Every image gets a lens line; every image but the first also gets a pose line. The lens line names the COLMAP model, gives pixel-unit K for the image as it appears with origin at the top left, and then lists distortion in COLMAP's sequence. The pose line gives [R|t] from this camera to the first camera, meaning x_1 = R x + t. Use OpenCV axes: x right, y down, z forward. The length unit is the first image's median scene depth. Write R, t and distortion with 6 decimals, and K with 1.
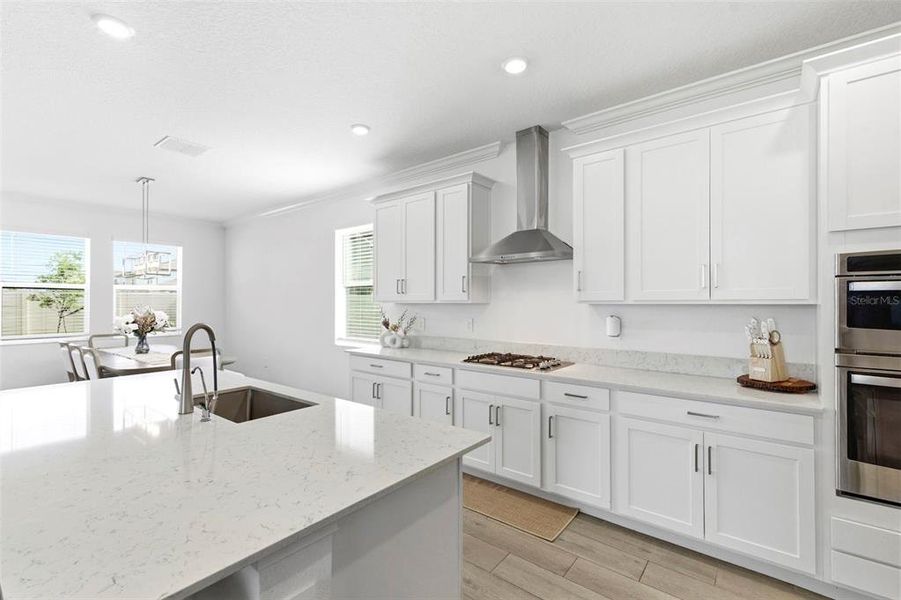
lens RADIAL K [[402.5, 0, 455.0], [0, 402.5, 297.5], [0, 0, 1]] dist [0.010886, -0.001777]
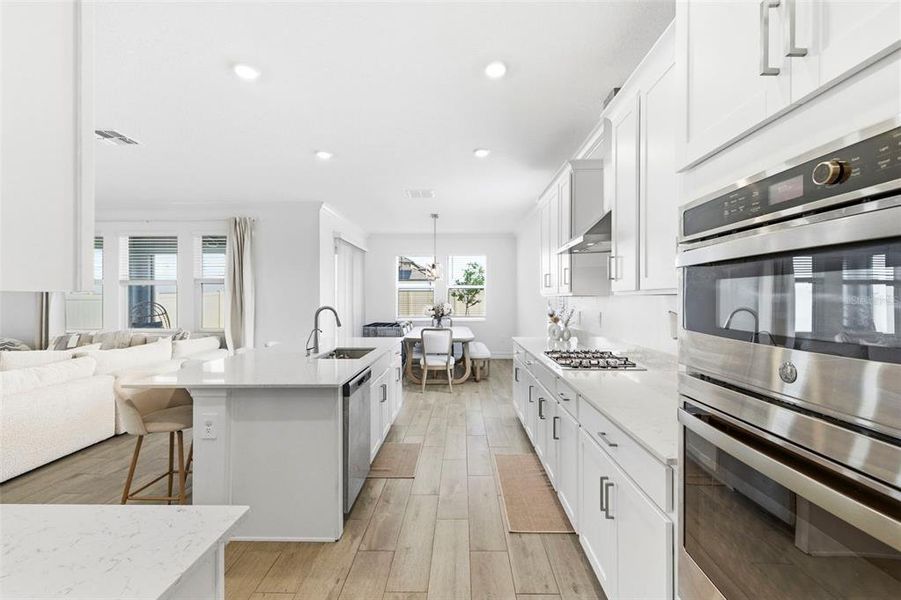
lens RADIAL K [[402.5, 0, 455.7], [0, 402.5, 297.7], [0, 0, 1]] dist [0.010886, -0.001777]
pose [[0.612408, -0.002084, -0.790539, 0.447529], [0.011991, 0.999906, 0.006654, 0.006445], [0.790451, -0.013554, 0.612376, 0.135557]]
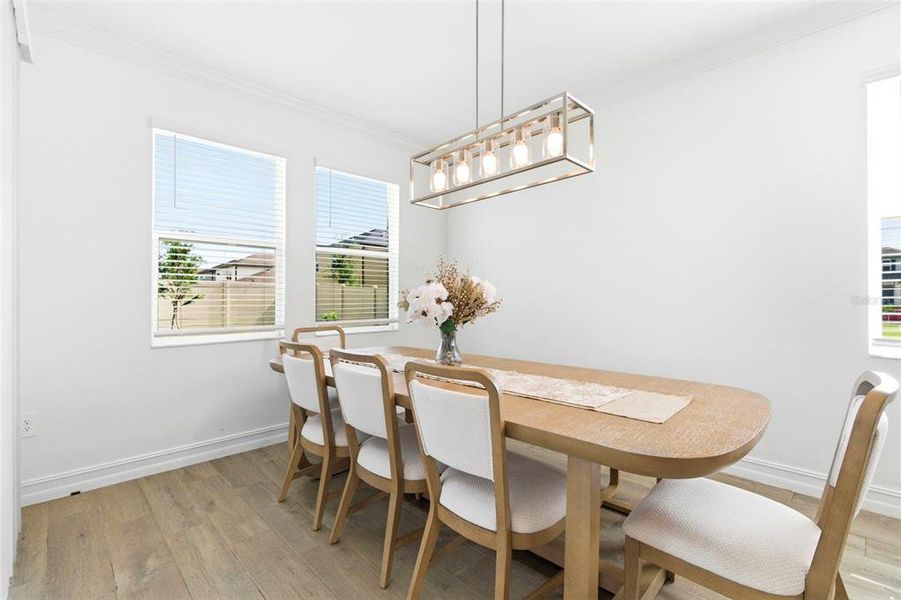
lens RADIAL K [[402.5, 0, 457.3], [0, 402.5, 300.9], [0, 0, 1]] dist [0.010886, -0.001777]
pose [[0.993825, 0.003343, -0.110905, -0.715904], [-0.002146, 0.999938, 0.010915, 0.056375], [0.110935, -0.010610, 0.993771, 0.554978]]
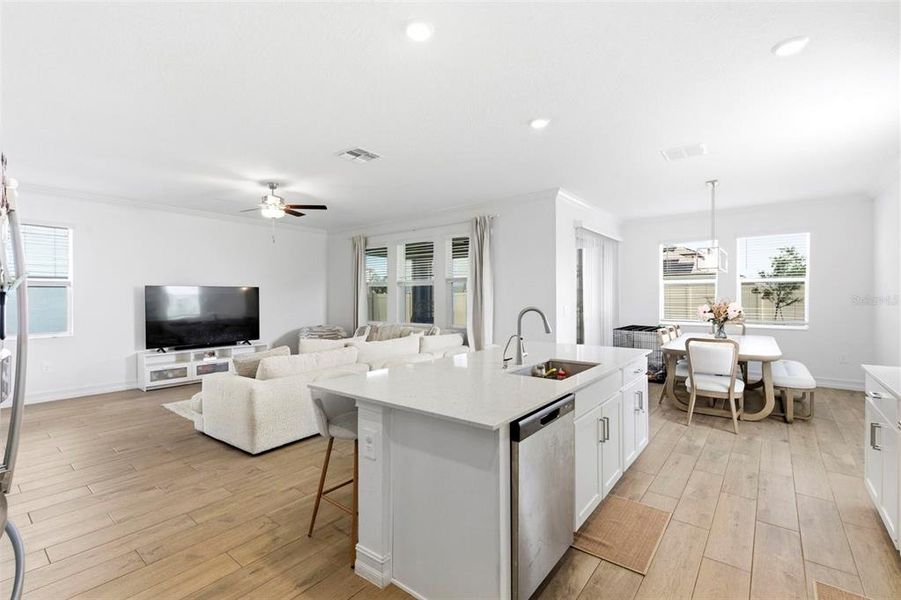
lens RADIAL K [[402.5, 0, 452.0], [0, 402.5, 299.5], [0, 0, 1]] dist [0.010886, -0.001777]
pose [[0.003814, 0.006385, -0.999972, 0.317818], [0.017406, 0.999828, 0.006451, 0.007111], [0.999841, -0.017430, 0.003702, 0.272727]]
